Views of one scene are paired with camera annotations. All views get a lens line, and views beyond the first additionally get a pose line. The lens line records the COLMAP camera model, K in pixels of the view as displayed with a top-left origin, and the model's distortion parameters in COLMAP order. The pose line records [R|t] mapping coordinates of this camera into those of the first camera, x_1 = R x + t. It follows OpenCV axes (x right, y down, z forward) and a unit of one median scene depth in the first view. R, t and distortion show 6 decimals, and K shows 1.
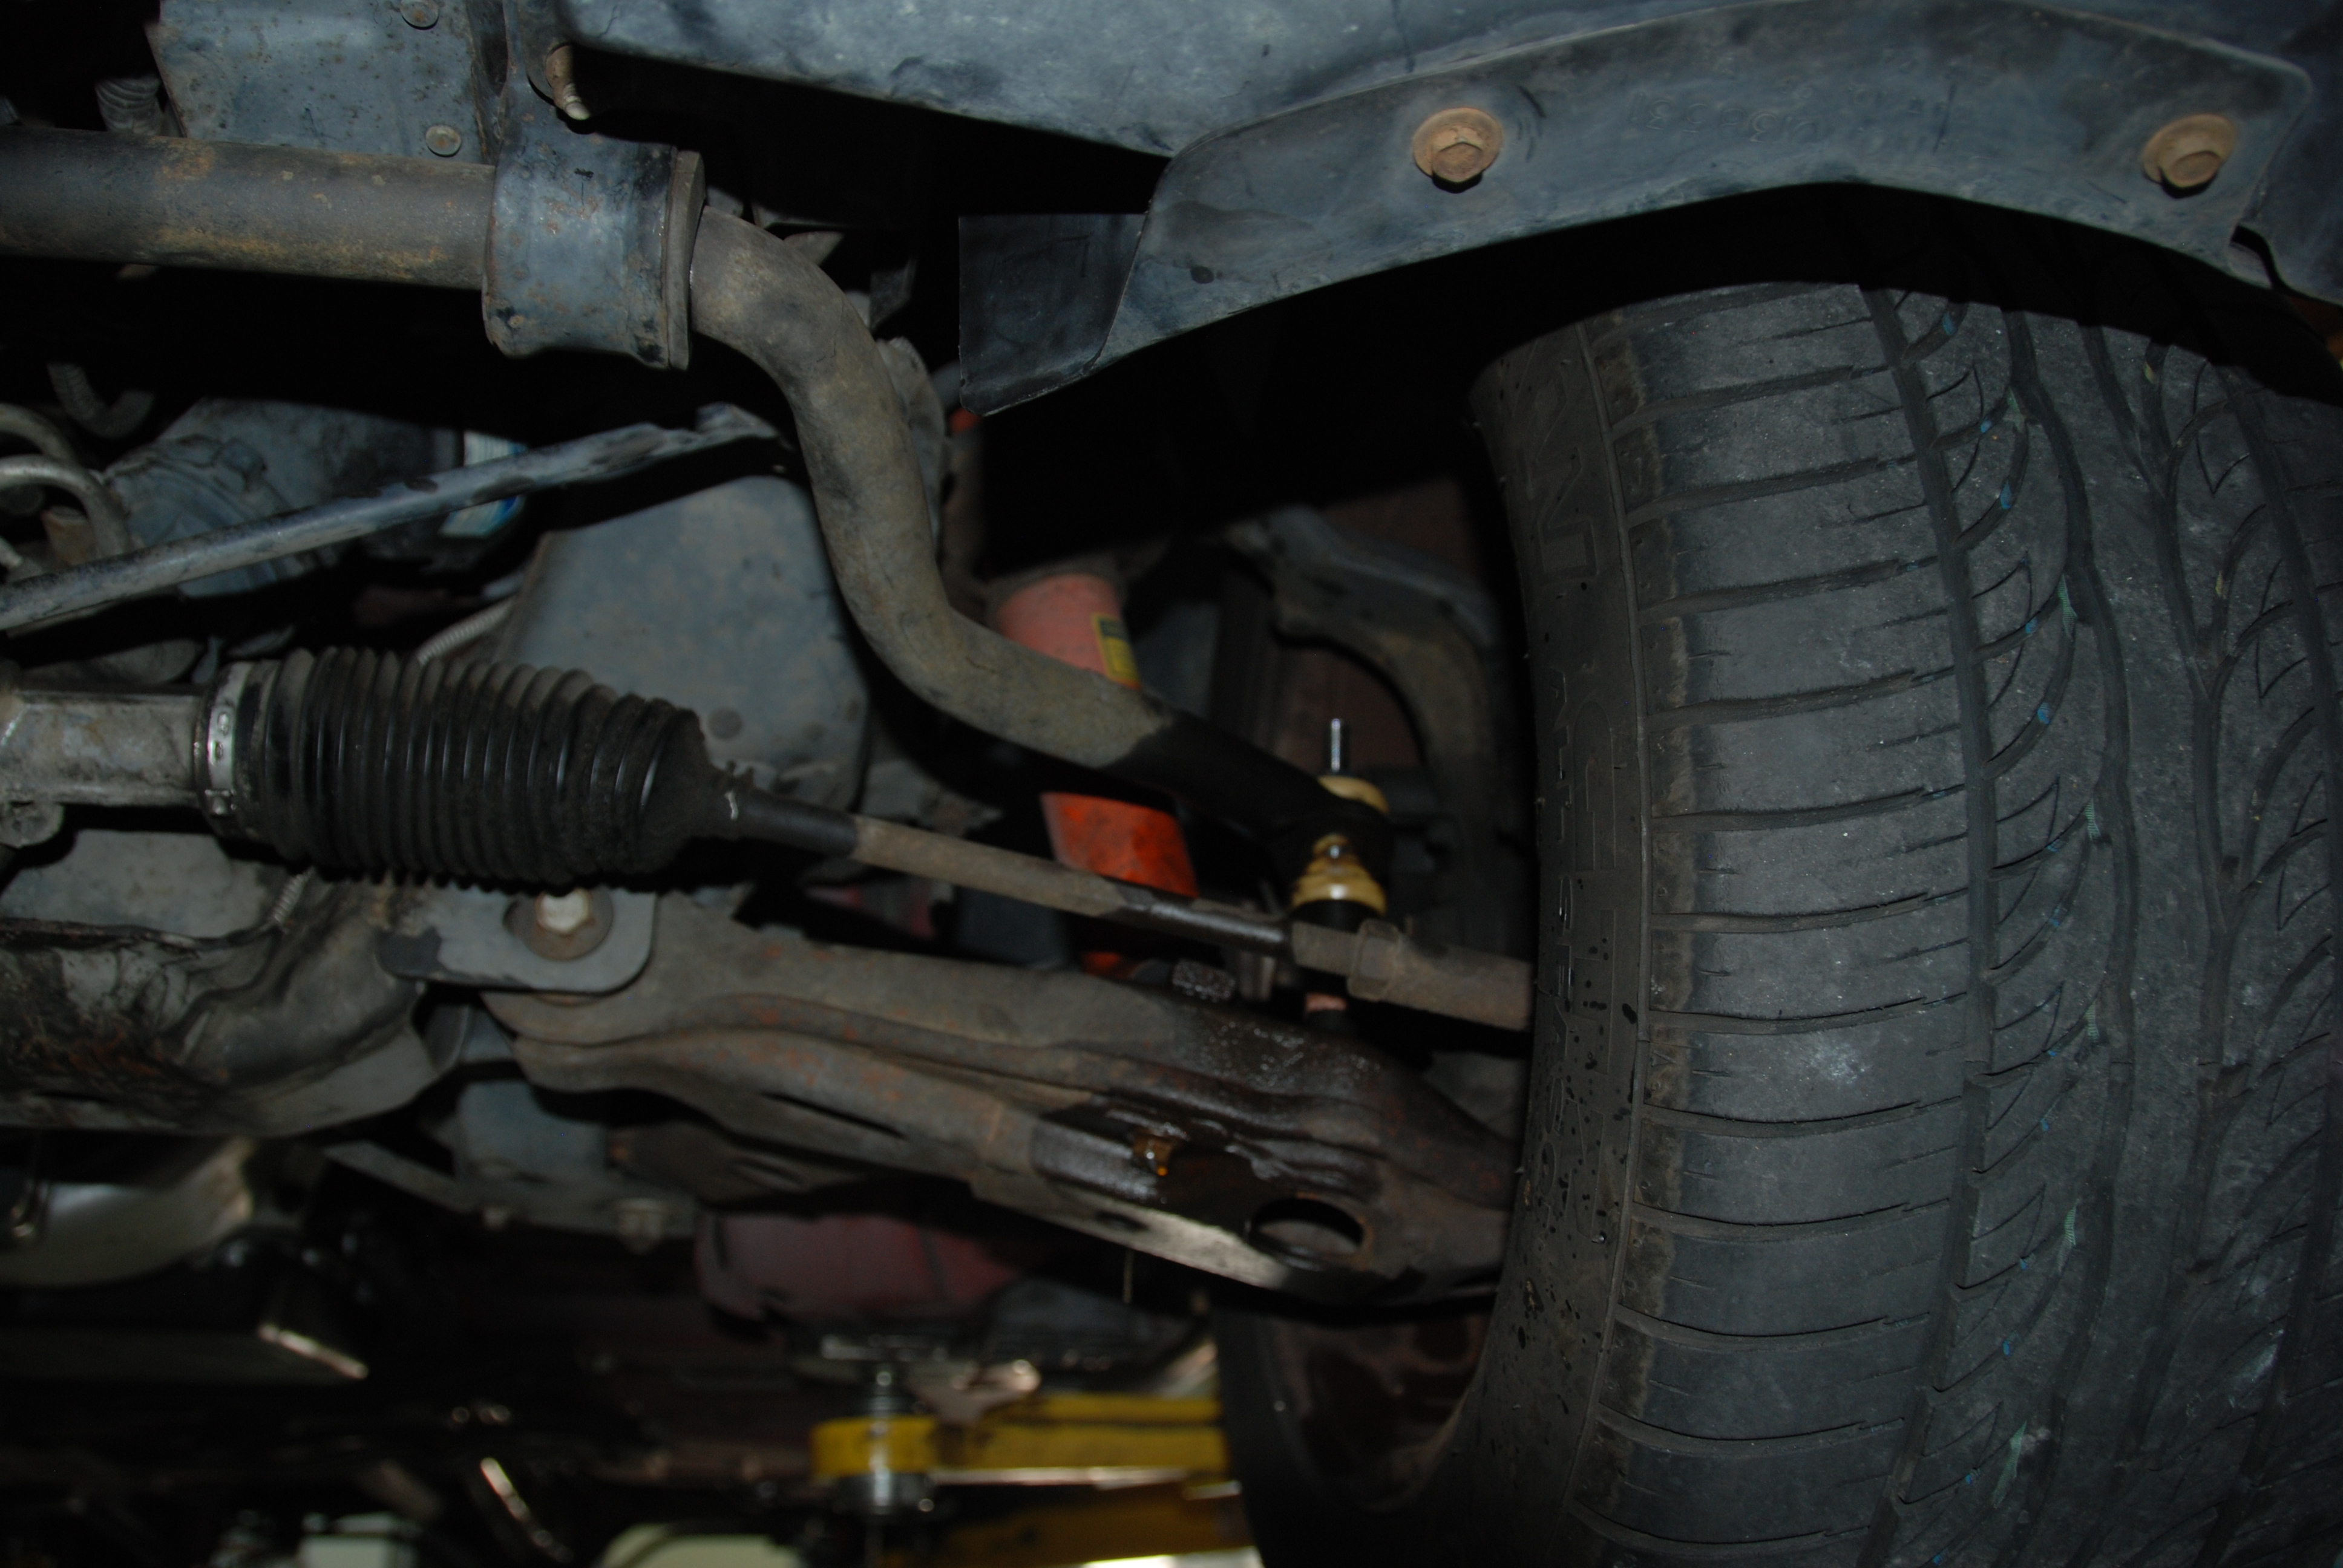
lens RADIAL K [[1797.2, 0, 1173.5], [0, 1797.2, 798.5], [0, 0, 1]] dist [-0.165440, 0.097656]
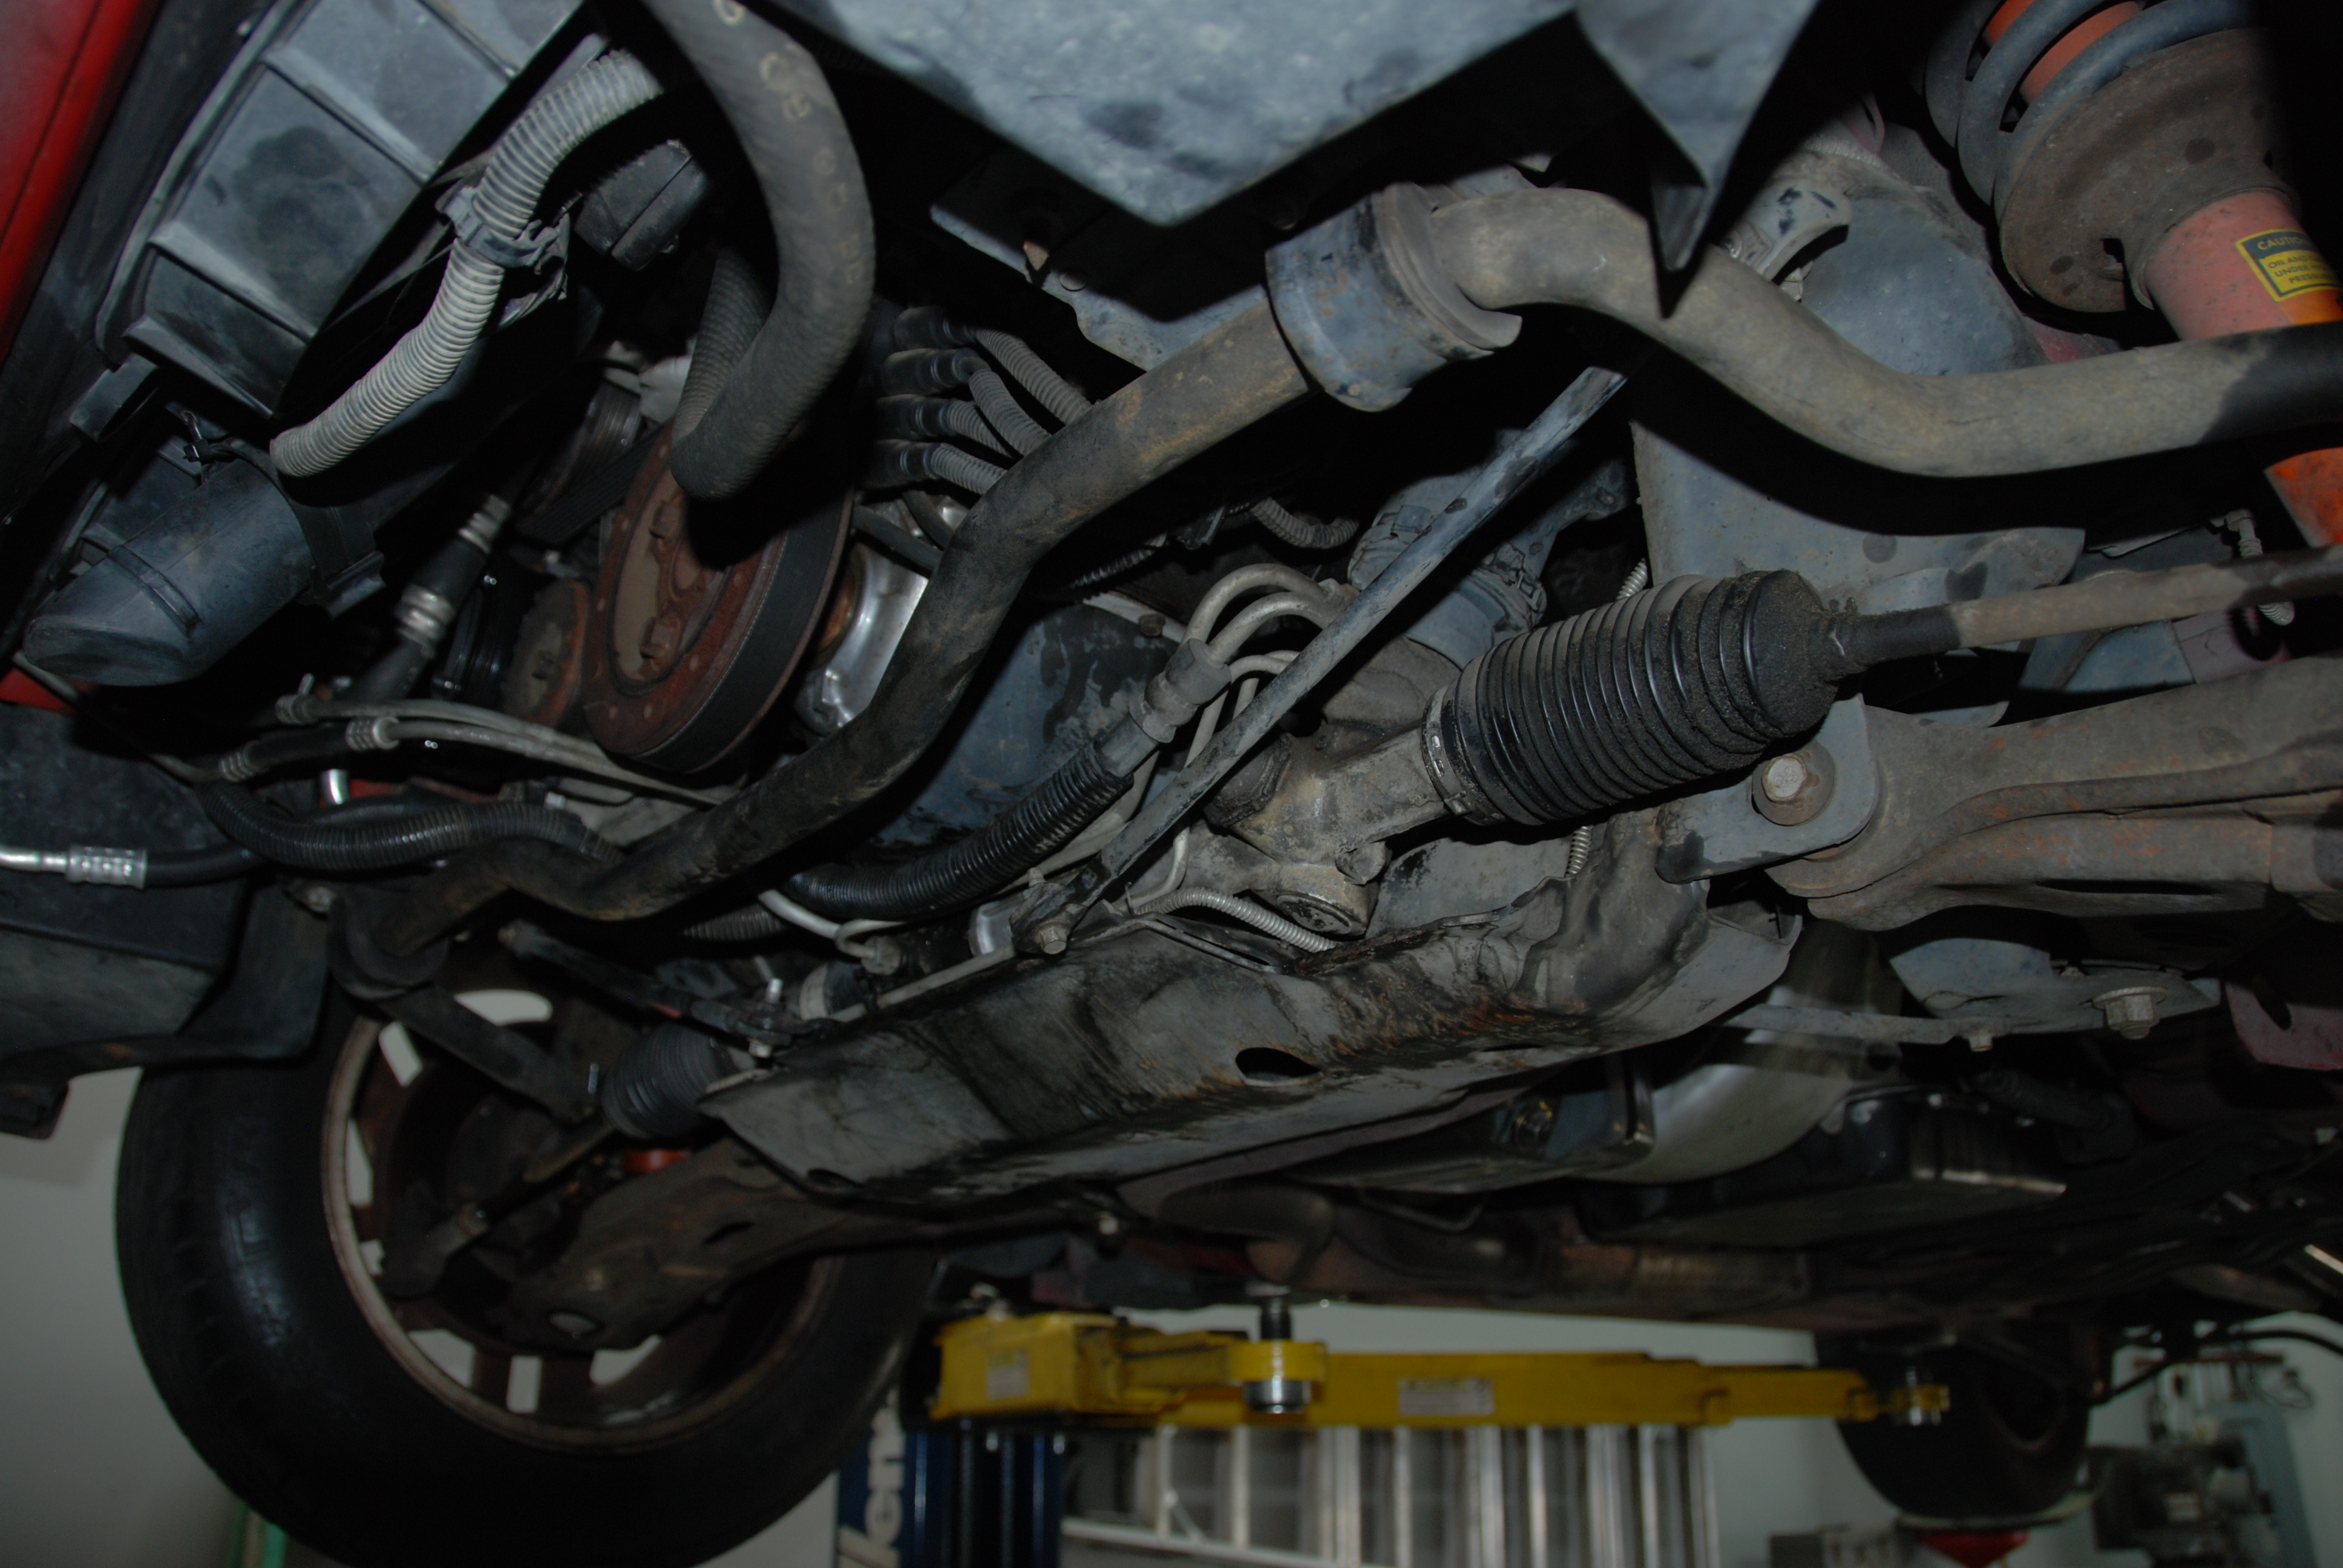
lens RADIAL K [[1821.1, 0, 1161.4], [0, 1821.1, 801.6], [0, 0, 1]] dist [-0.171766, 0.116398]
pose [[0.524158, -0.288804, -0.801156, 0.328525], [0.370132, 0.924501, -0.091108, 0.035621], [0.766982, -0.248778, 0.591479, 0.069456]]
